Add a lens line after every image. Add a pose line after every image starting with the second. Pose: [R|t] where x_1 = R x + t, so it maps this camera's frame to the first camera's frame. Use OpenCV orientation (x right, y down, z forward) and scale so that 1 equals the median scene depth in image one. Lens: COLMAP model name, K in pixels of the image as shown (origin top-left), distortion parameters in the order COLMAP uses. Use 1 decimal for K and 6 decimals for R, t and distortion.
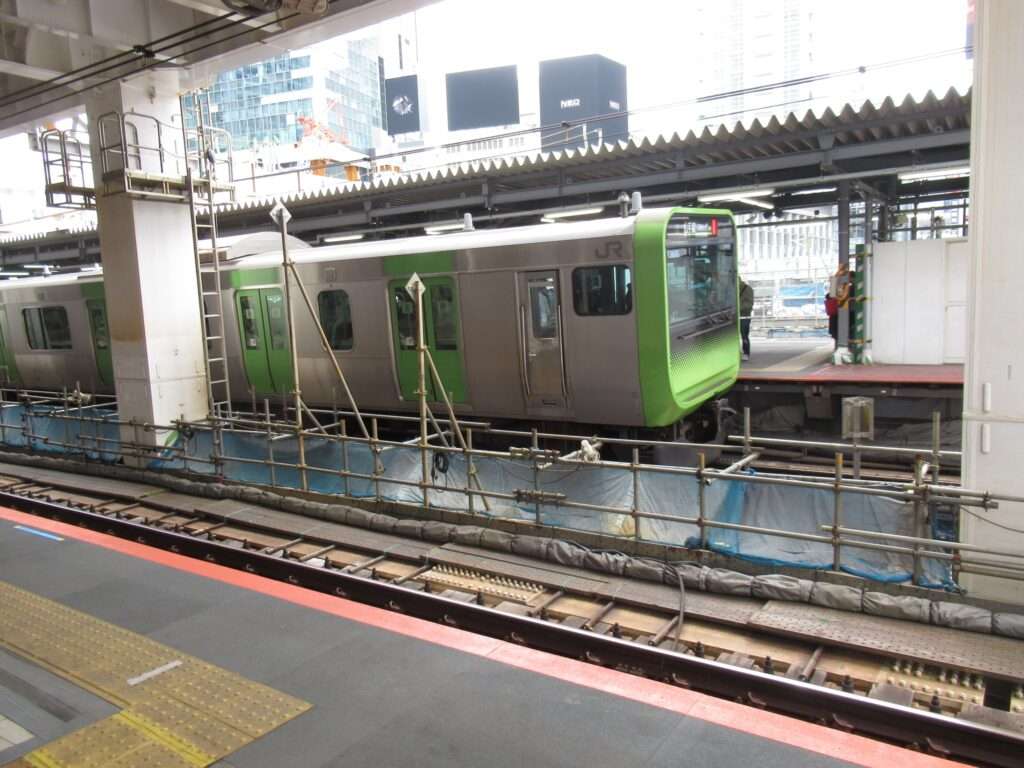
lens RADIAL K [[764.7, 0, 512.0], [0, 764.7, 384.0], [0, 0, 1]] dist [0.033488, 0.000873]
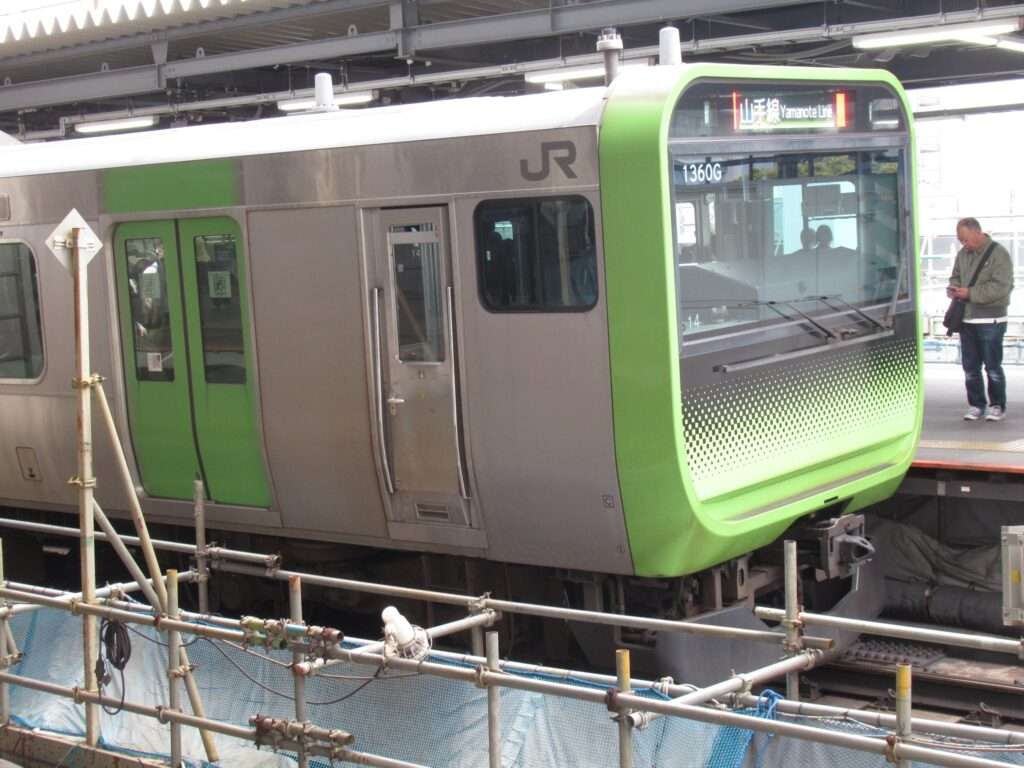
lens RADIAL K [[1747.9, 0, 512.0], [0, 1747.9, 384.0], [0, 0, 1]] dist [-0.002551, 0.057046]
pose [[0.994953, 0.021346, -0.098048, 0.177571], [-0.025141, 0.998975, -0.037632, -0.010946], [0.097144, 0.039907, 0.994470, 0.023753]]
